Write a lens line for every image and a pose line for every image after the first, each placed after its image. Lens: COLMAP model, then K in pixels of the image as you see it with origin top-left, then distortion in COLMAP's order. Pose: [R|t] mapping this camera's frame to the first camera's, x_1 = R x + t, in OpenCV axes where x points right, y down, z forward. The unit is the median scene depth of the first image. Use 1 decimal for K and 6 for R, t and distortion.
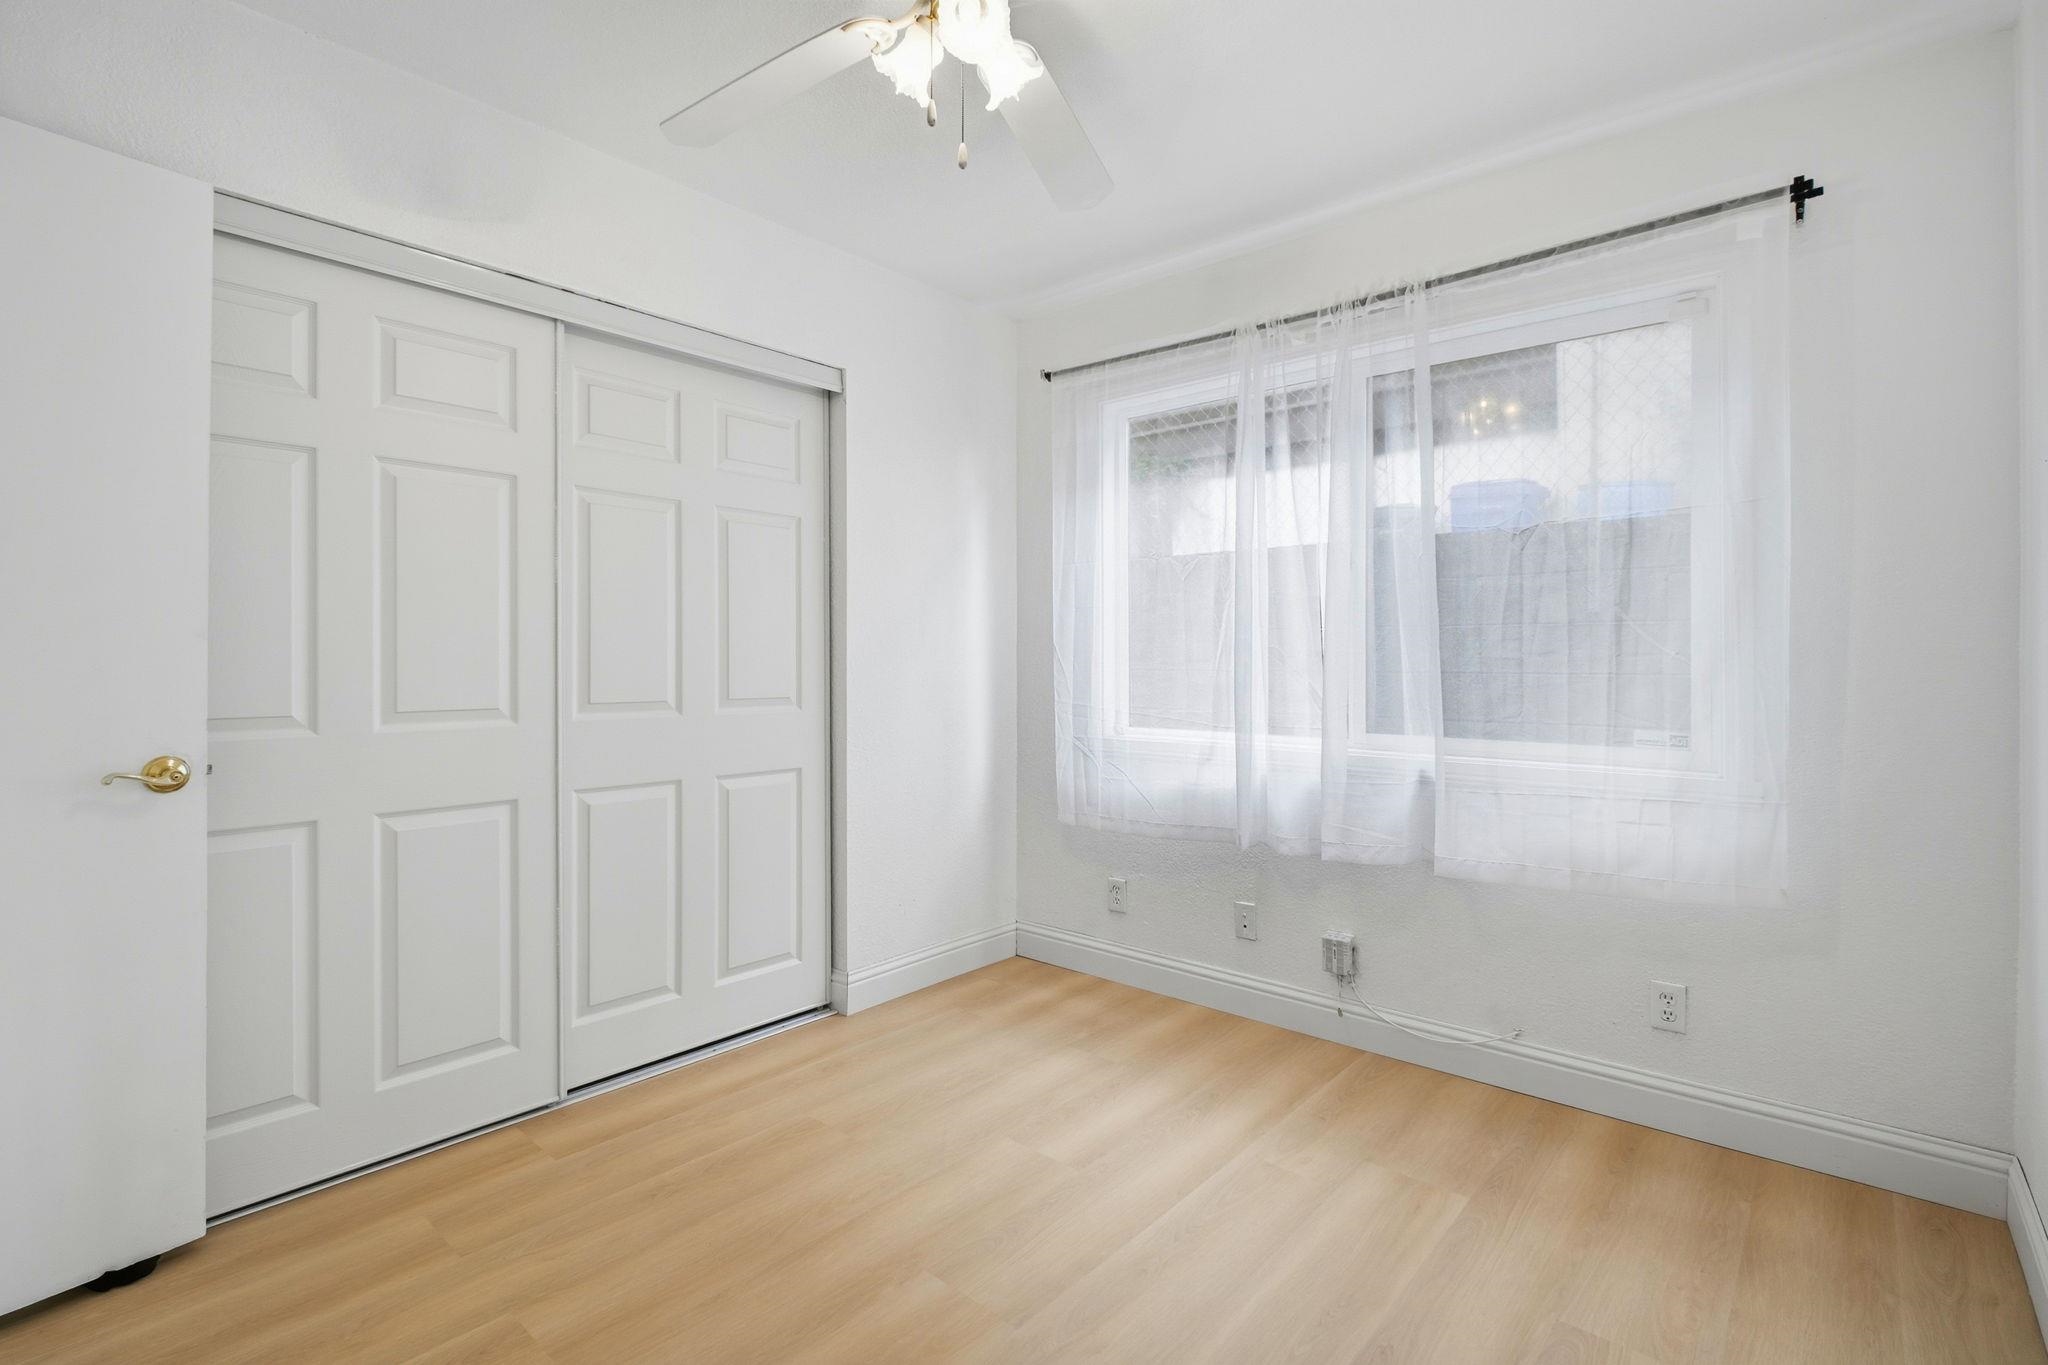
lens RADIAL K [[934.9, 0, 1033.4], [0, 934.9, 649.6], [0, 0, 1]] dist [-0.019103, -0.000509]
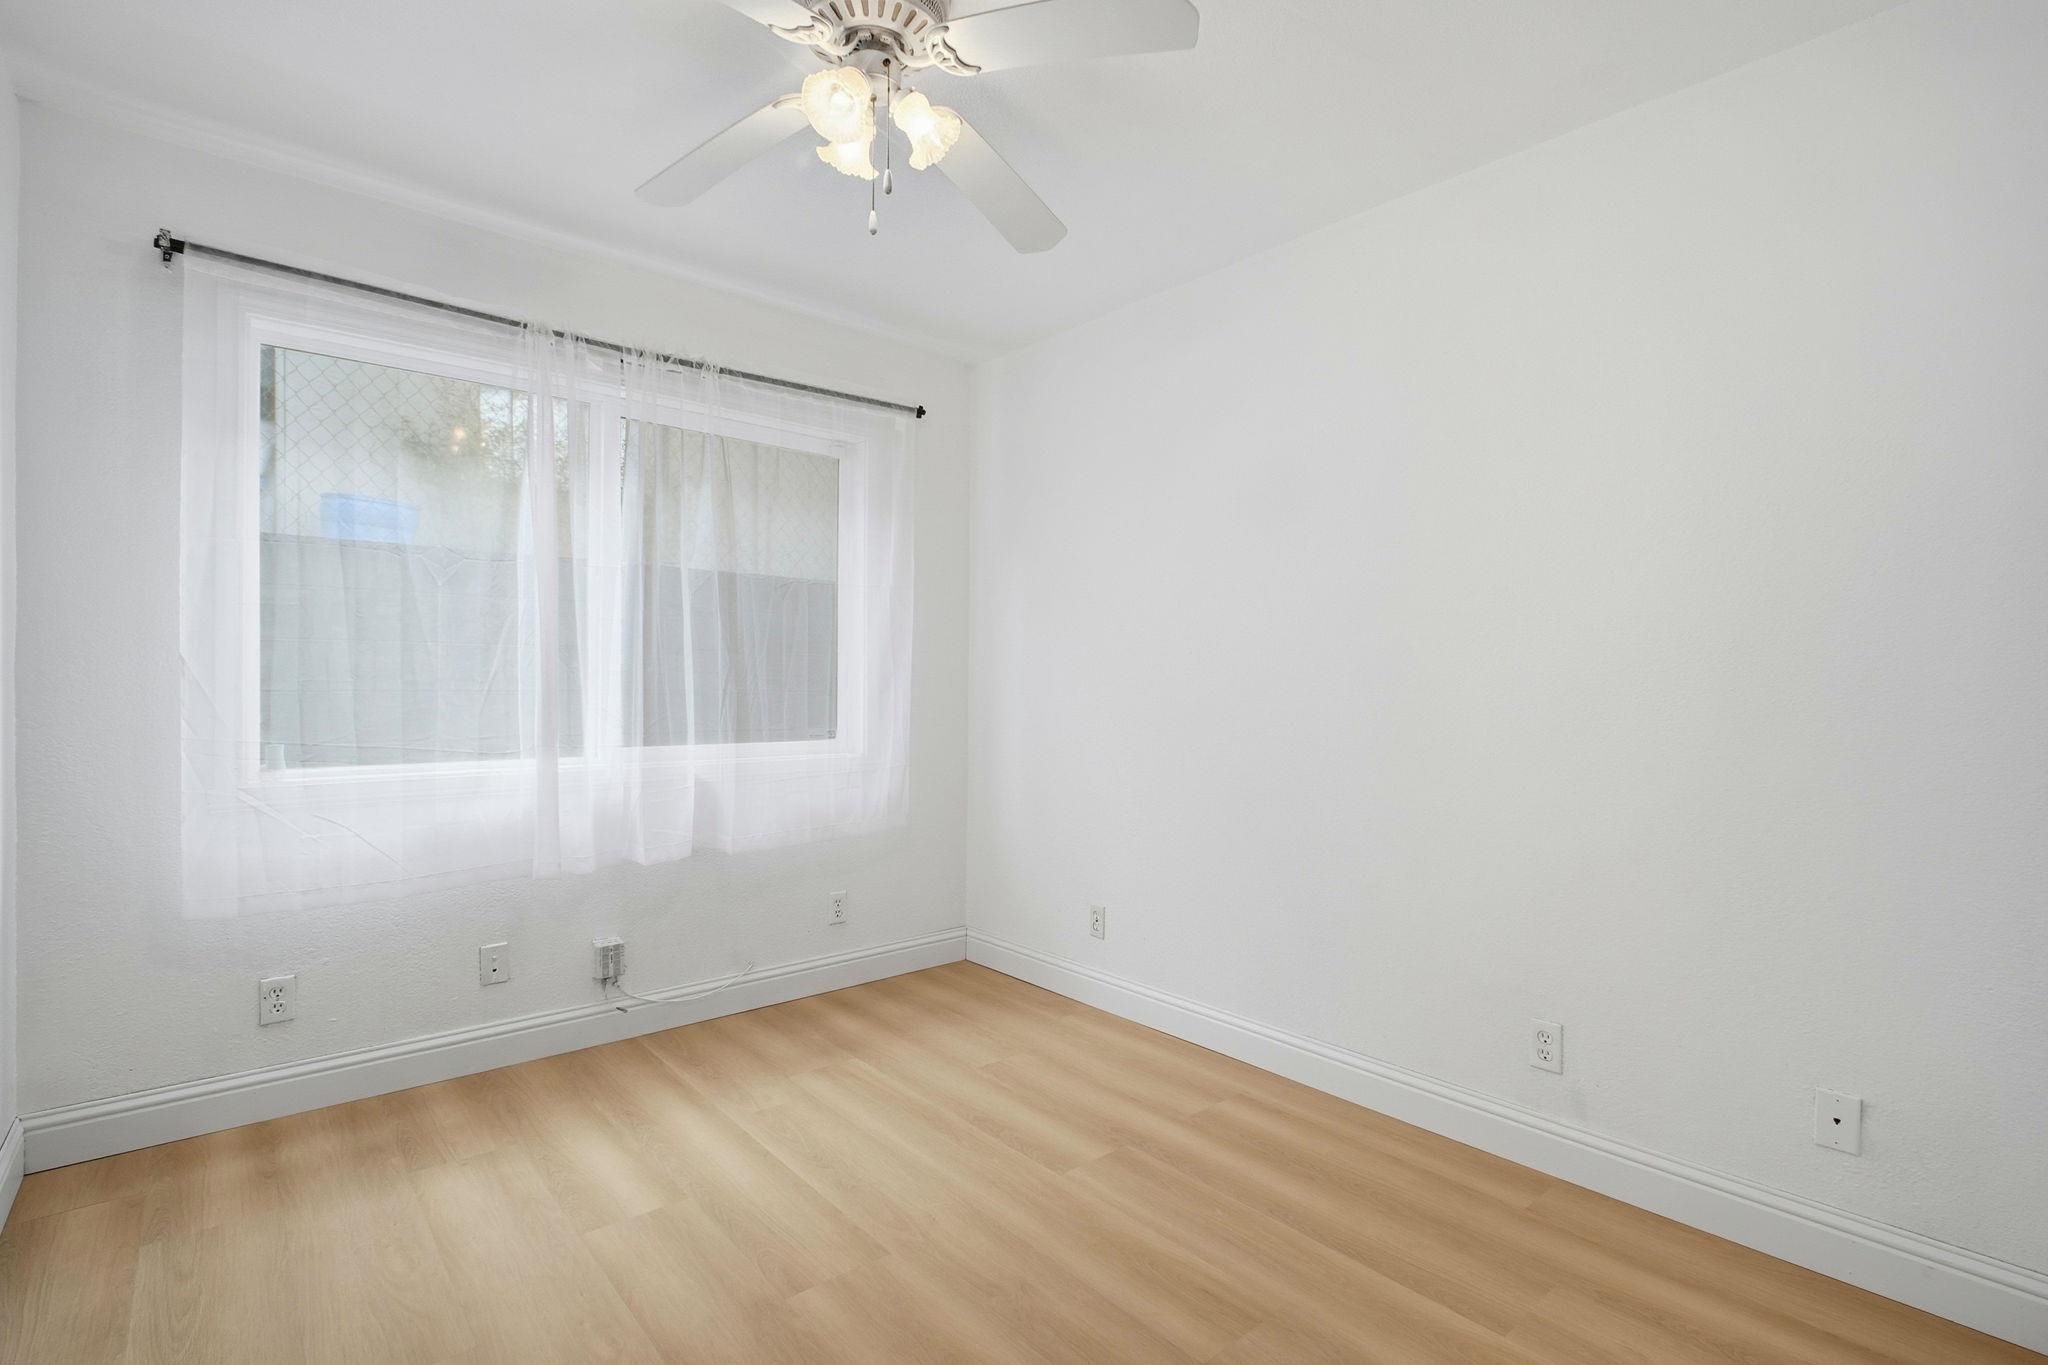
lens RADIAL K [[932.6, 0, 1035.5], [0, 932.6, 682.9], [0, 0, 1]] dist [-0.014616, -0.001127]
pose [[0.142817, 0.002686, 0.989745, -0.679957], [-0.012326, 0.999924, -0.000935, 0.010402], [-0.989672, -0.012066, 0.142839, 0.395640]]
